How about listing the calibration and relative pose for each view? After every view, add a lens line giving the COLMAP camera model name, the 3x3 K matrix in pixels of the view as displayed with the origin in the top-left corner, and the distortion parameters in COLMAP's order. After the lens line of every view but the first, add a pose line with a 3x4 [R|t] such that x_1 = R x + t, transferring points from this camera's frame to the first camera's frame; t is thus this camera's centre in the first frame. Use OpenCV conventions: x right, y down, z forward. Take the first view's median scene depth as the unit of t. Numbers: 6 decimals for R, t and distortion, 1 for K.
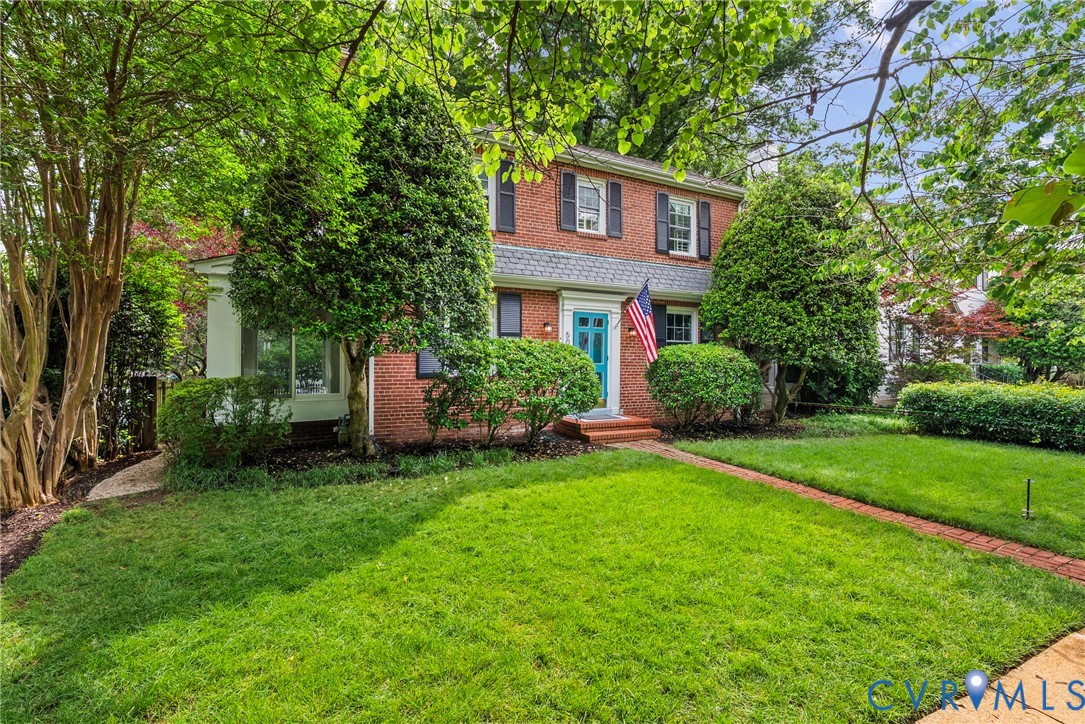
lens RADIAL K [[496.9, 0, 543.6], [0, 496.9, 363.3], [0, 0, 1]] dist [-0.003877, 0.000333]
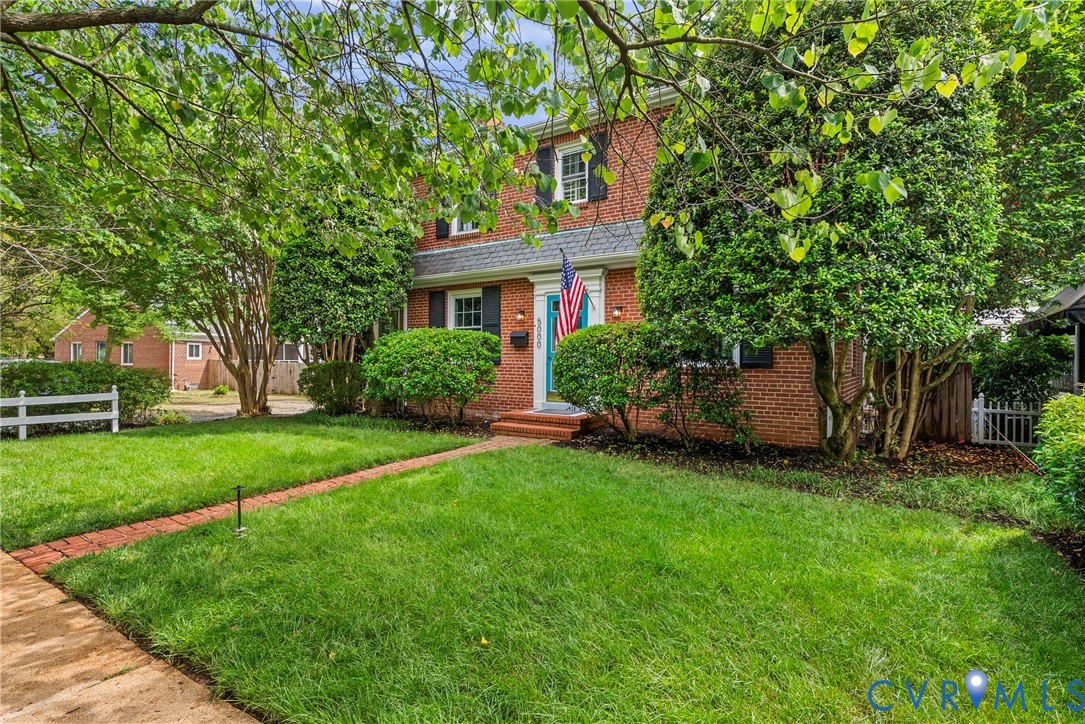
lens RADIAL K [[545.5, 0, 536.5], [0, 545.5, 360.9], [0, 0, 1]] dist [-0.000374, -0.000758]
pose [[0.472142, -0.003233, -0.881517, 1.000820], [-0.008883, 0.999925, -0.008425, 0.027576], [0.881478, 0.011808, 0.472078, 0.530735]]
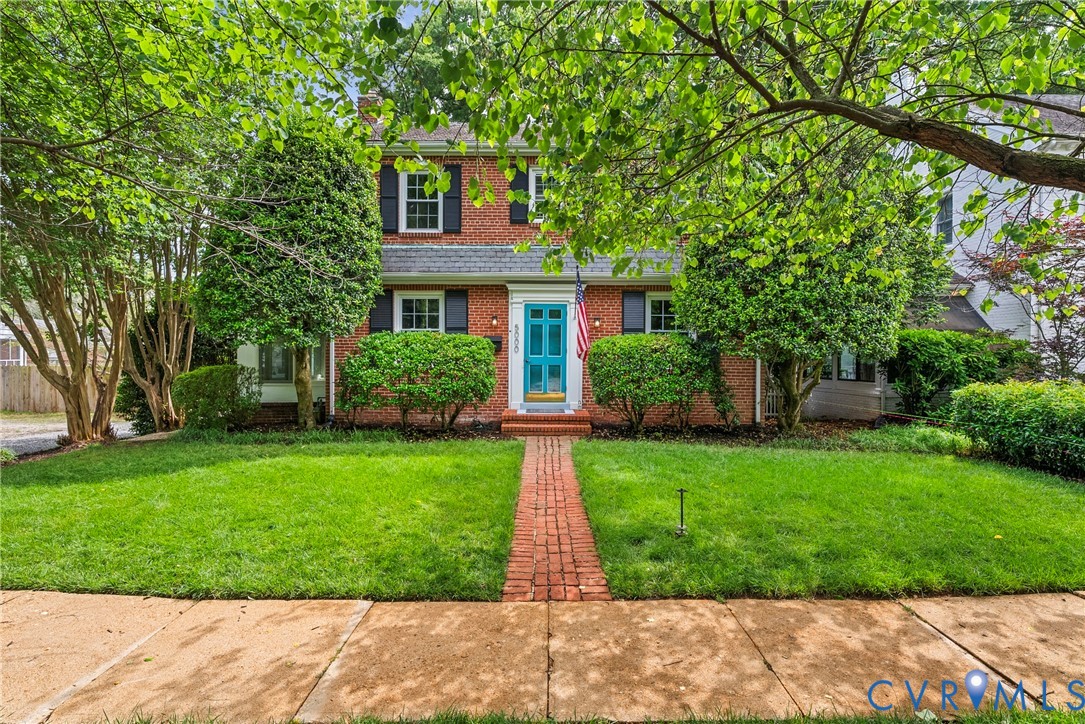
lens RADIAL K [[544.5, 0, 539.0], [0, 544.5, 363.5], [0, 0, 1]] dist [0.000442, -0.000469]
pose [[0.885400, 0.002514, -0.464824, 0.627168], [-0.001682, 0.999996, 0.002205, 0.013580], [0.464827, -0.001171, 0.885400, 0.049337]]
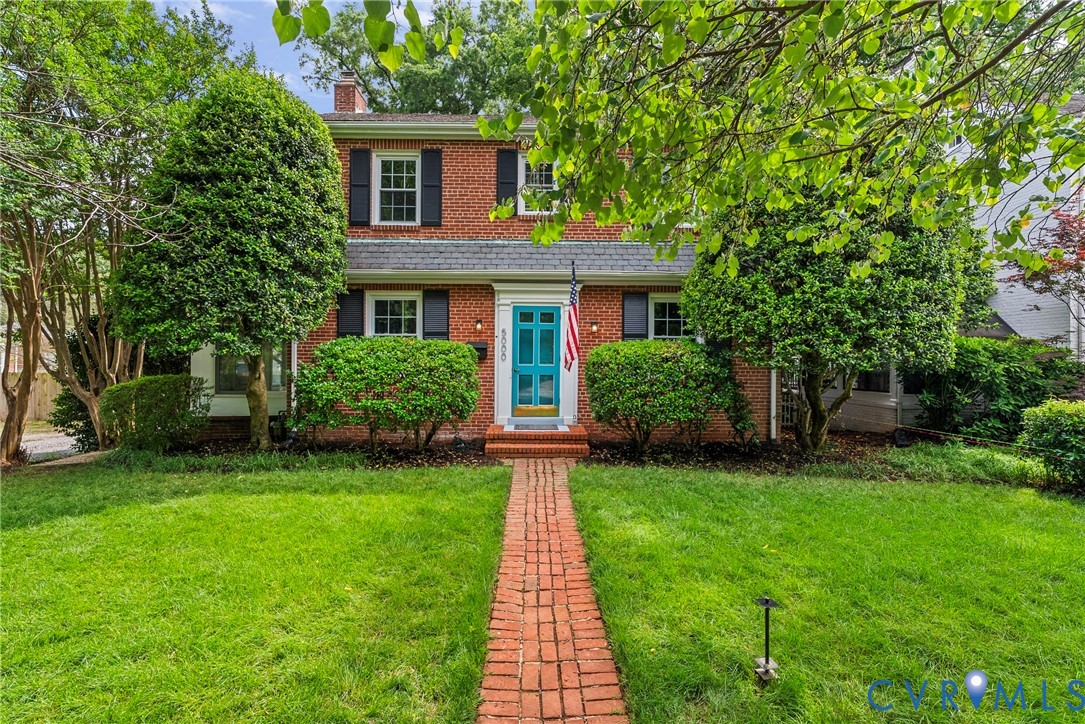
lens RADIAL K [[496.9, 0, 539.8], [0, 496.9, 362.8], [0, 0, 1]] dist [-0.003877, 0.000333]
pose [[0.894713, -0.000626, -0.446641, 0.526432], [-0.002742, 0.999972, -0.006895, 0.002960], [0.446633, 0.007393, 0.894687, 0.243666]]
